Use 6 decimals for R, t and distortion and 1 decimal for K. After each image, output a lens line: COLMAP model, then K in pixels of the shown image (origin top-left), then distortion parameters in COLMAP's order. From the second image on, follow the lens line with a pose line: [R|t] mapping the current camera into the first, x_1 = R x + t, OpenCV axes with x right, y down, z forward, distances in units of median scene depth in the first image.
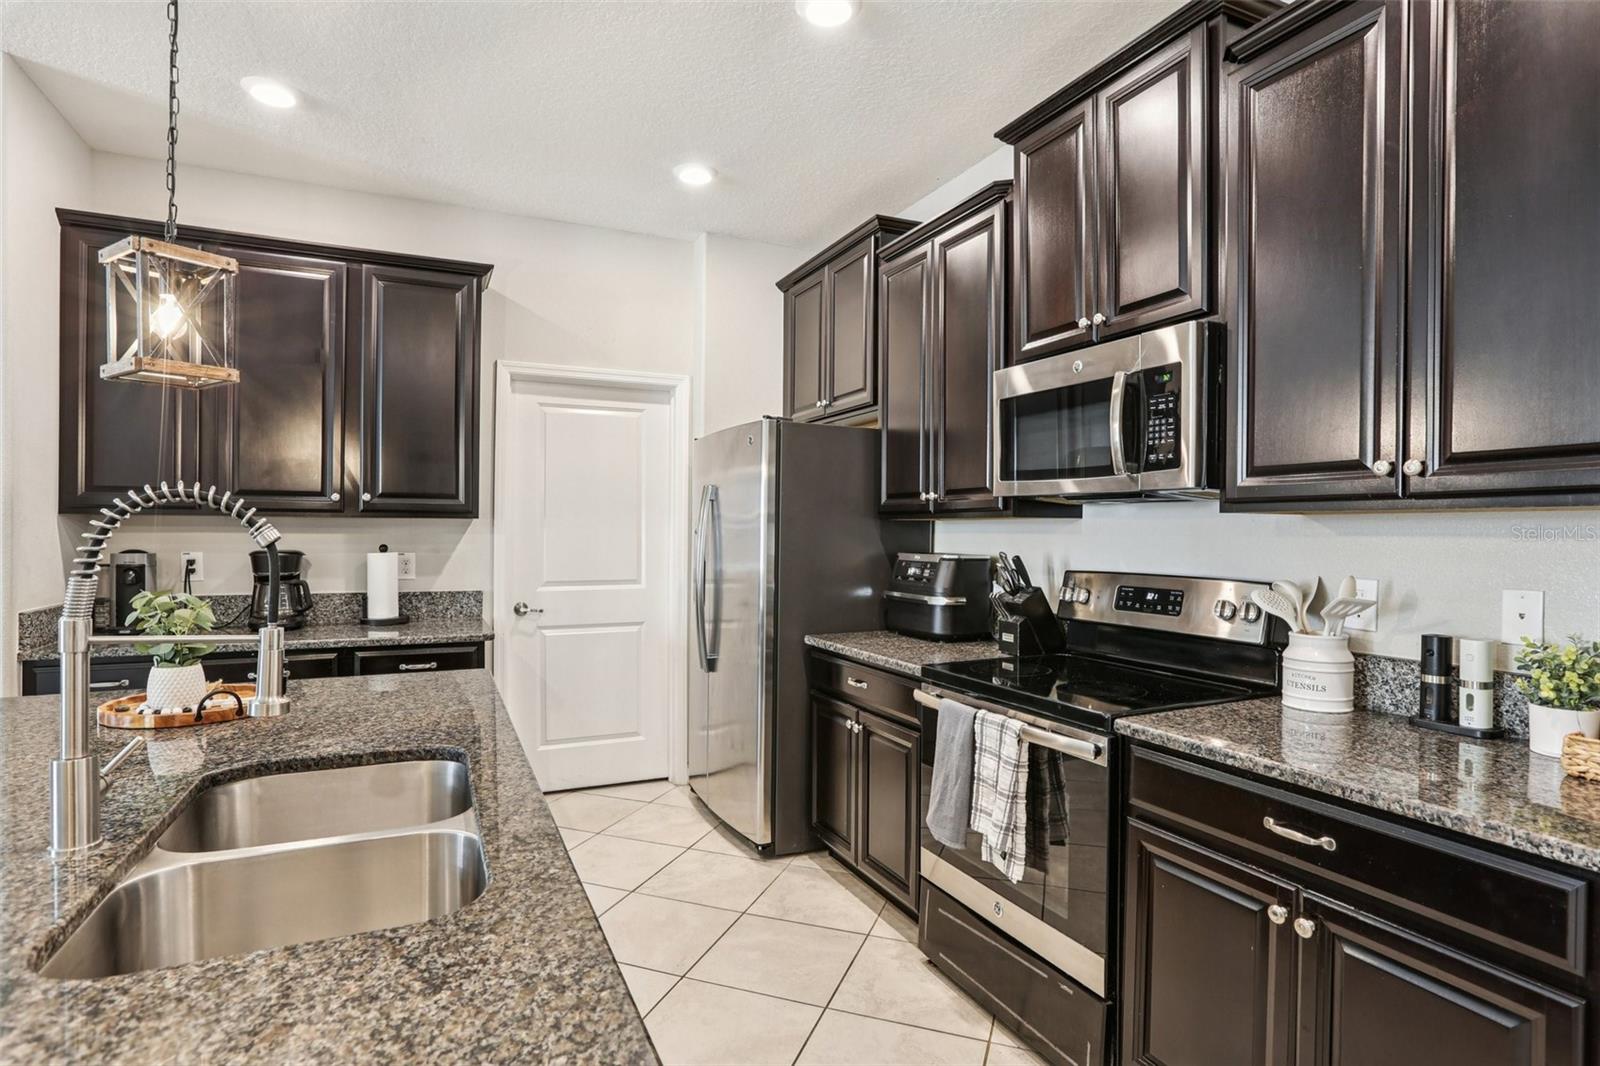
lens RADIAL K [[808.6, 0, 800.4], [0, 808.6, 533.6], [0, 0, 1]] dist [-0.037601, 0.015293]
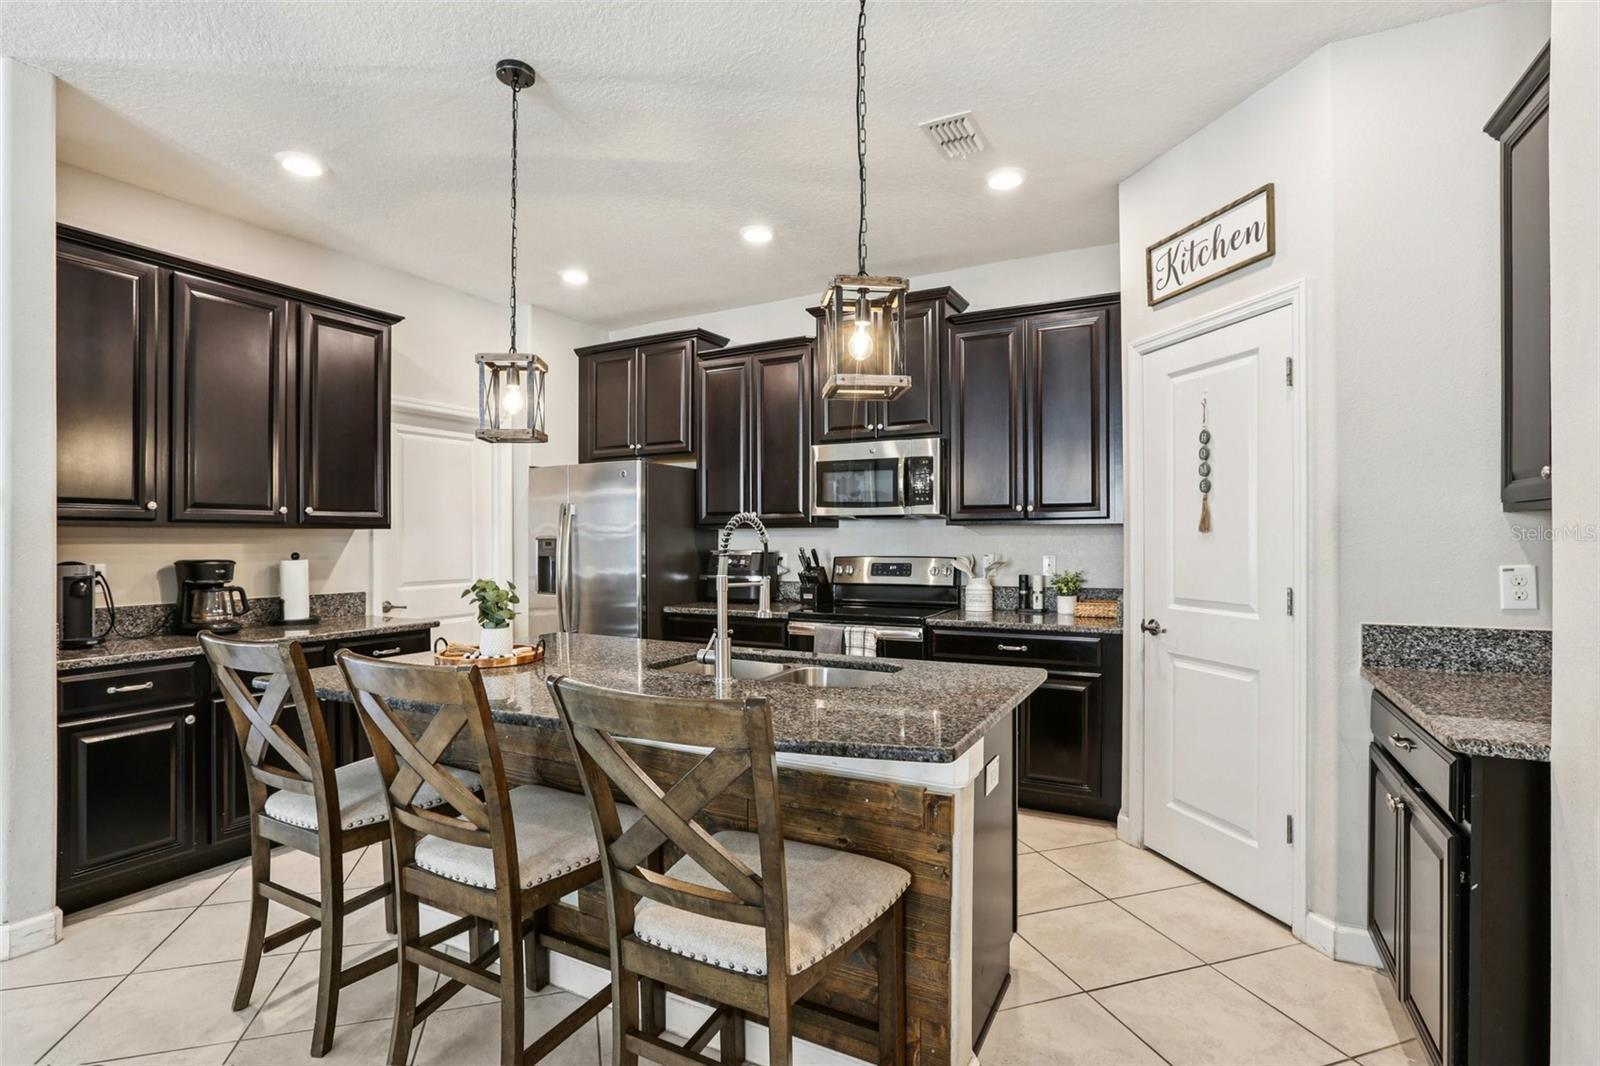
lens RADIAL K [[773.1, 0, 772.1], [0, 773.1, 538.5], [0, 0, 1]] dist [-0.046250, 0.015226]
pose [[0.818160, -0.011783, 0.574870, -0.977363], [0.012877, 0.999915, 0.002169, -0.000541], [-0.574847, 0.005628, 0.818242, -0.414308]]
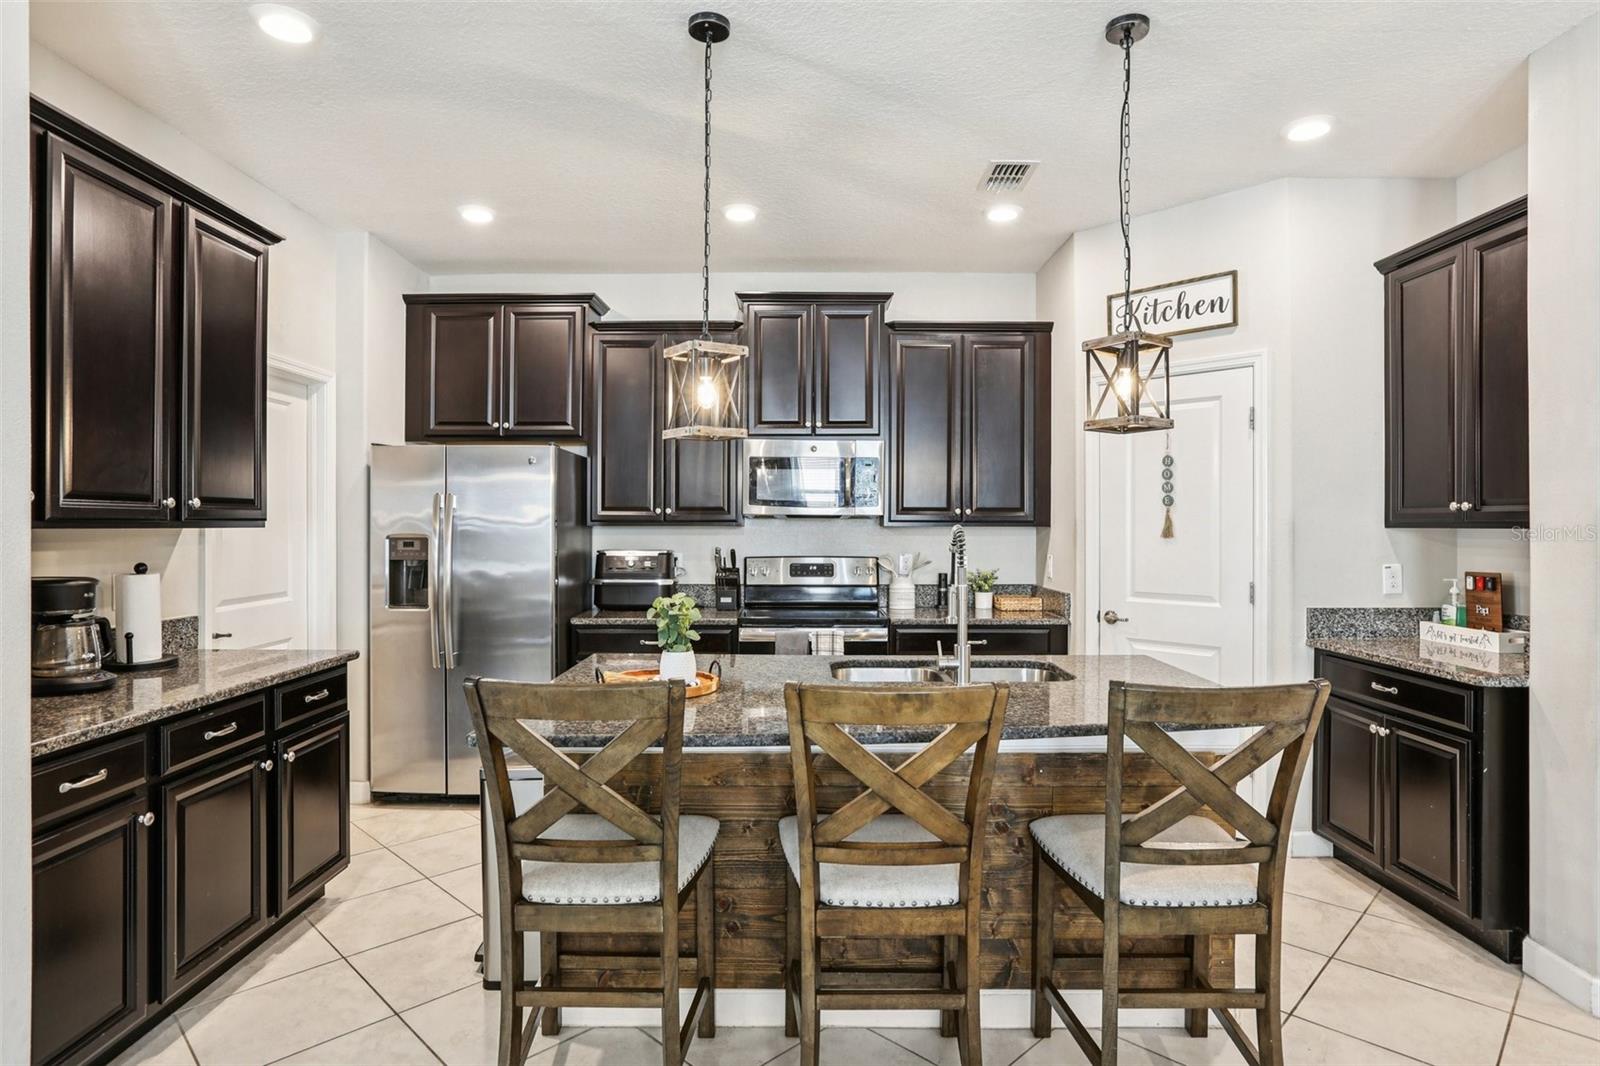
lens RADIAL K [[897.2, 0, 785.4], [0, 897.2, 517.2], [0, 0, 1]] dist [-0.027928, 0.003290]
pose [[0.436937, -0.000896, 0.899492, -1.671005], [0.004261, 0.999990, -0.001073, -0.044632], [-0.899482, 0.004302, 0.436936, 0.135281]]
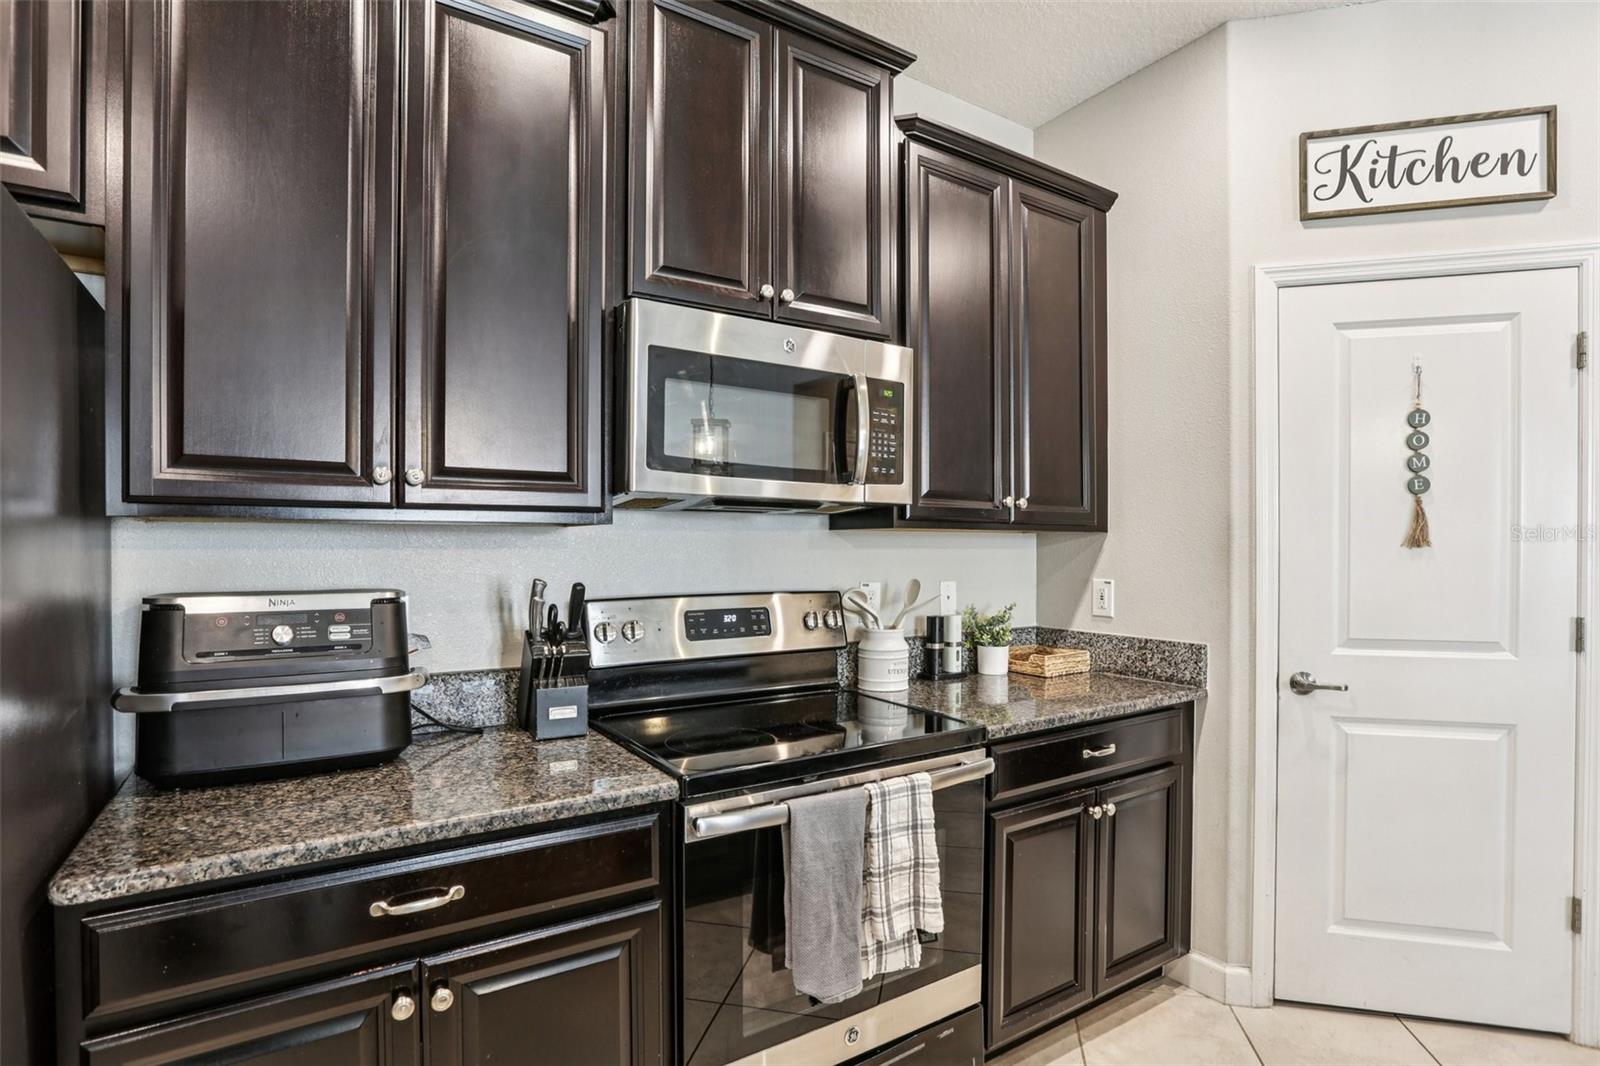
lens RADIAL K [[808.6, 0, 802.5], [0, 808.6, 554.9], [0, 0, 1]] dist [-0.037601, 0.015293]
pose [[-0.140623, -0.017534, 0.989908, -0.499673], [0.000899, 0.999840, 0.017838, -0.008148], [-0.990063, 0.003398, -0.140585, 1.151710]]
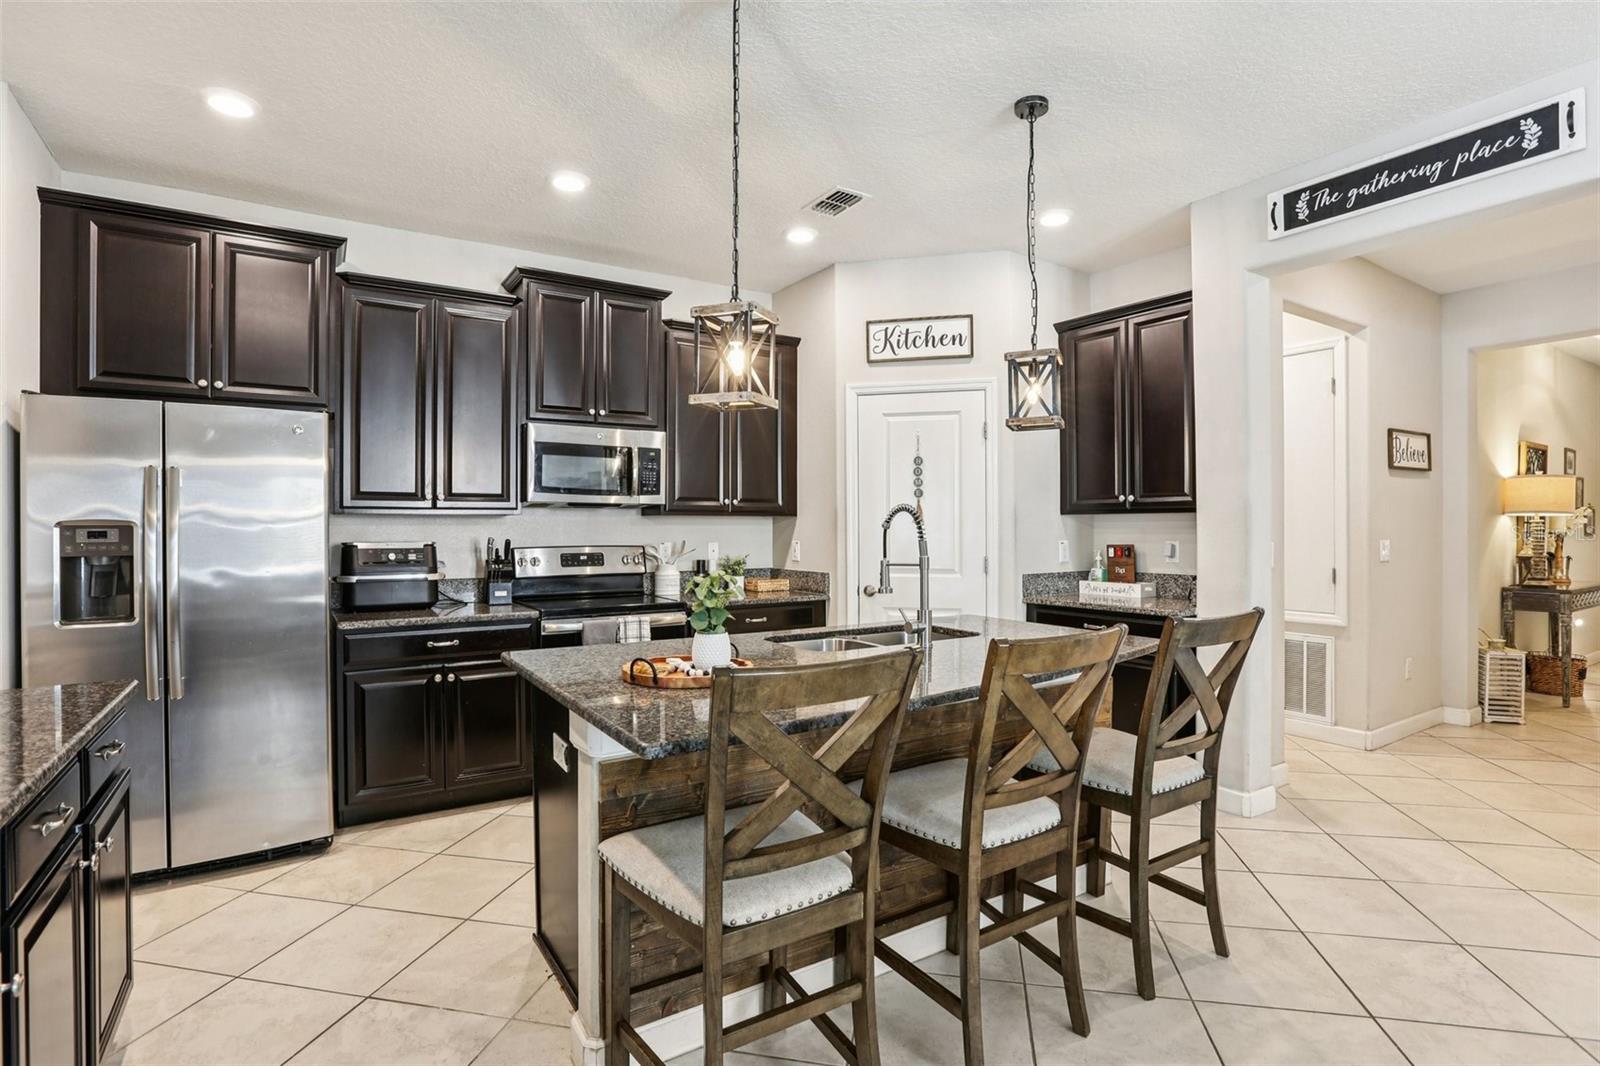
lens RADIAL K [[808.6, 0, 796.9], [0, 808.6, 522.4], [0, 0, 1]] dist [-0.037601, 0.015293]
pose [[-0.136425, -0.000823, 0.990650, -1.666498], [0.004059, 0.999991, 0.001389, -0.005618], [-0.990642, 0.004211, -0.136420, 0.837990]]
